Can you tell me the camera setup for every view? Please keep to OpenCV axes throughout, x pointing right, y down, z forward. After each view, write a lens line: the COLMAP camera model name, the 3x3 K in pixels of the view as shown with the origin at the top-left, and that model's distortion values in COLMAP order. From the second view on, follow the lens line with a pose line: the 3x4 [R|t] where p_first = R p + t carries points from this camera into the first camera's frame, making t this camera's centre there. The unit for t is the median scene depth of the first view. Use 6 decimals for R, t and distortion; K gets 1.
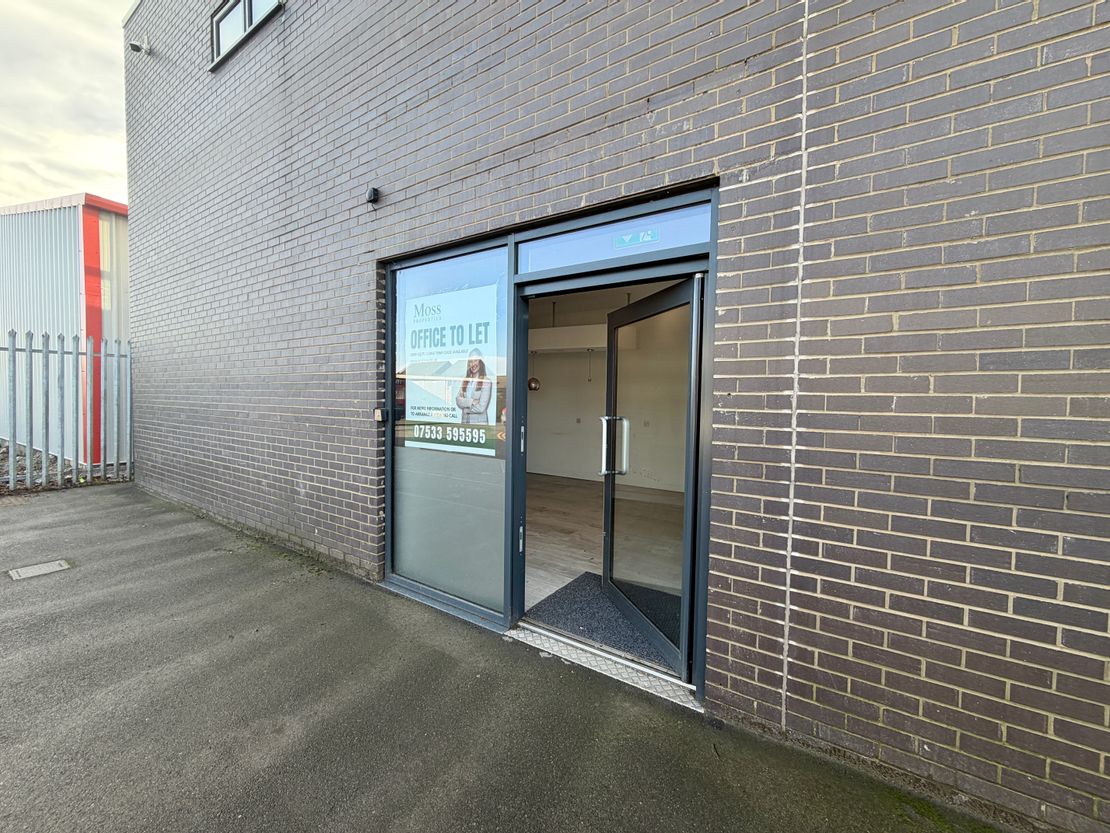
lens RADIAL K [[441.5, 0, 555.1], [0, 441.5, 412.9], [0, 0, 1]] dist [0.000066, -0.000216]
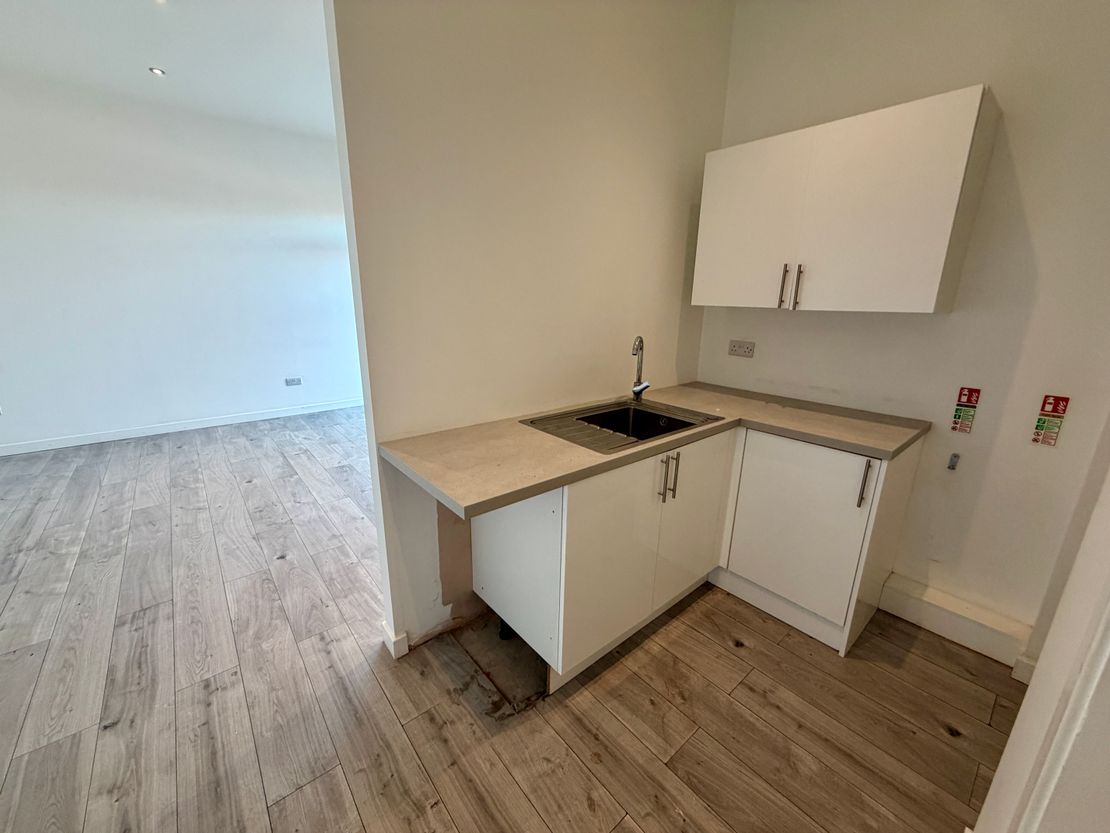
lens RADIAL K [[441.5, 0, 553.6], [0, 441.5, 414.7], [0, 0, 1]] dist [0.000066, -0.000216]
pose [[-0.957135, -0.105194, 0.269864, -0.519446], [-0.021748, 0.955187, 0.295202, -0.053996], [-0.288824, 0.276679, -0.916531, 1.577693]]
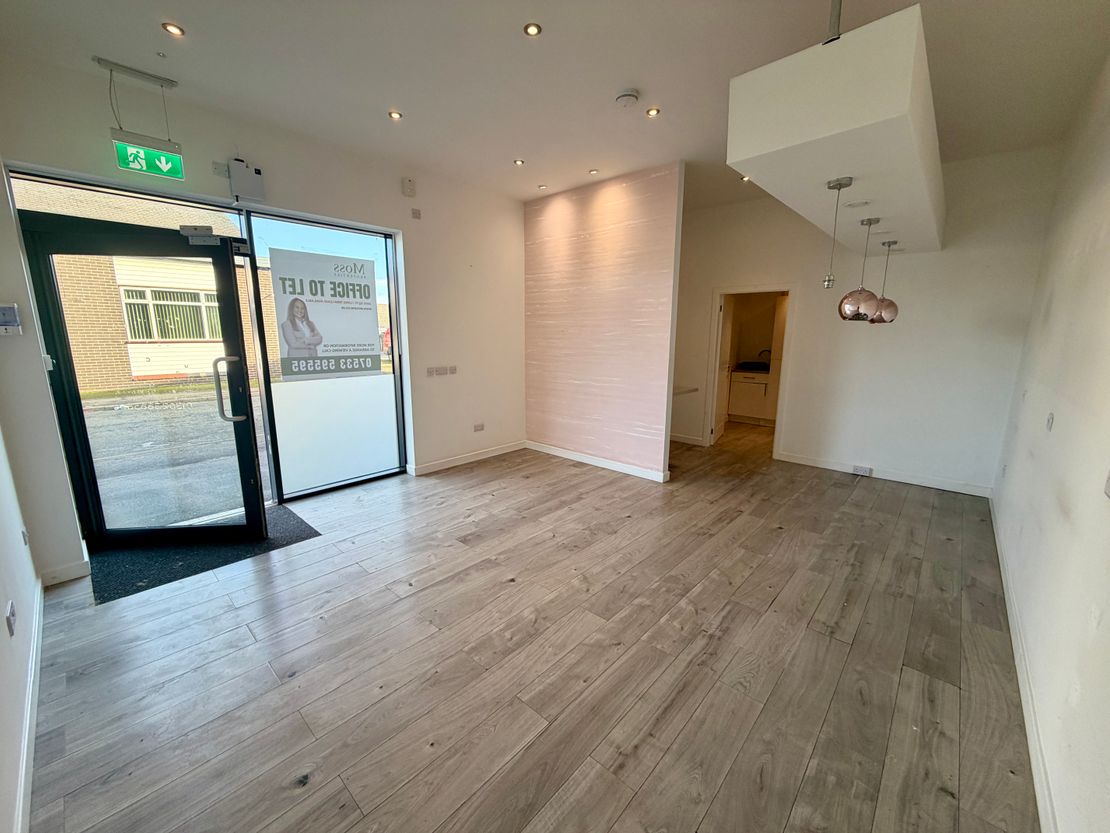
lens RADIAL K [[441.5, 0, 553.1], [0, 441.5, 418.5], [0, 0, 1]] dist [0.000066, -0.000216]
pose [[-0.163268, 0.173292, -0.971243, 0.632283], [-0.037929, 0.982623, 0.181698, -0.038898], [0.985852, 0.066504, -0.153858, 1.223398]]
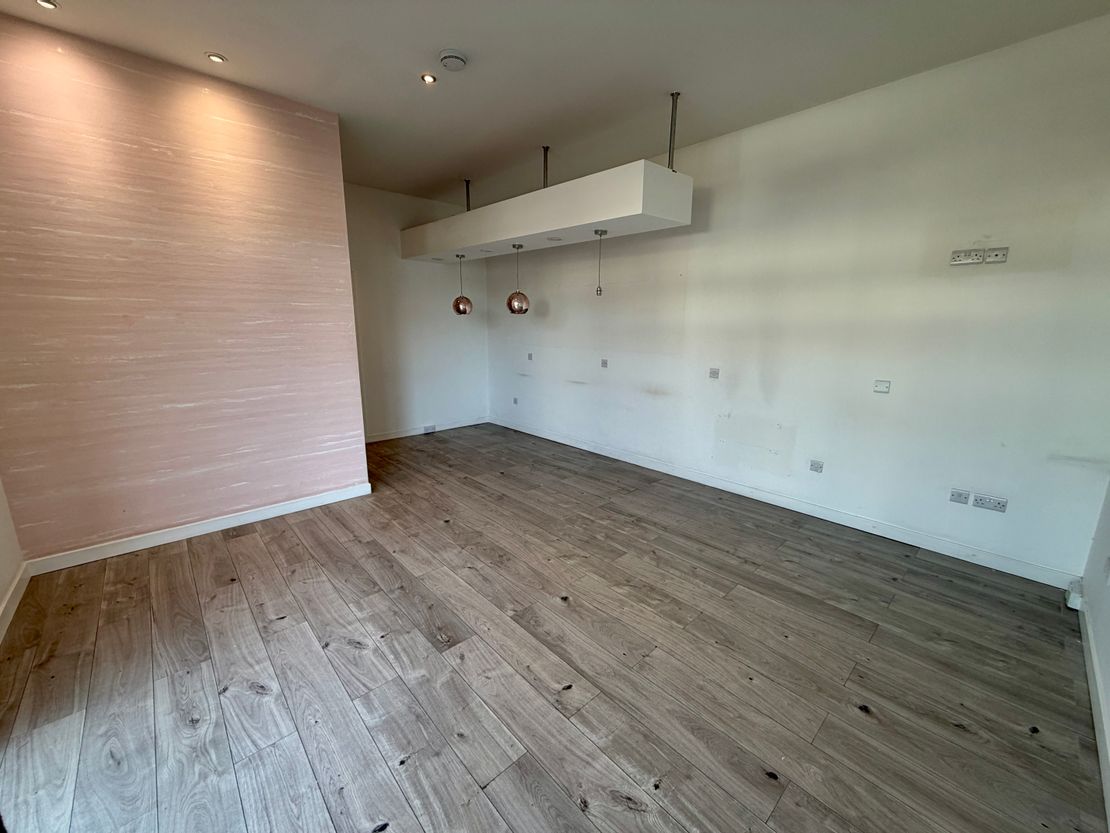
lens RADIAL K [[441.5, 0, 553.0], [0, 441.5, 417.1], [0, 0, 1]] dist [0.000066, -0.000216]
pose [[0.968213, 0.043851, -0.246252, 0.231738], [-0.000157, 0.984619, 0.174717, -0.026309], [0.250126, -0.169124, 0.953328, 0.645093]]
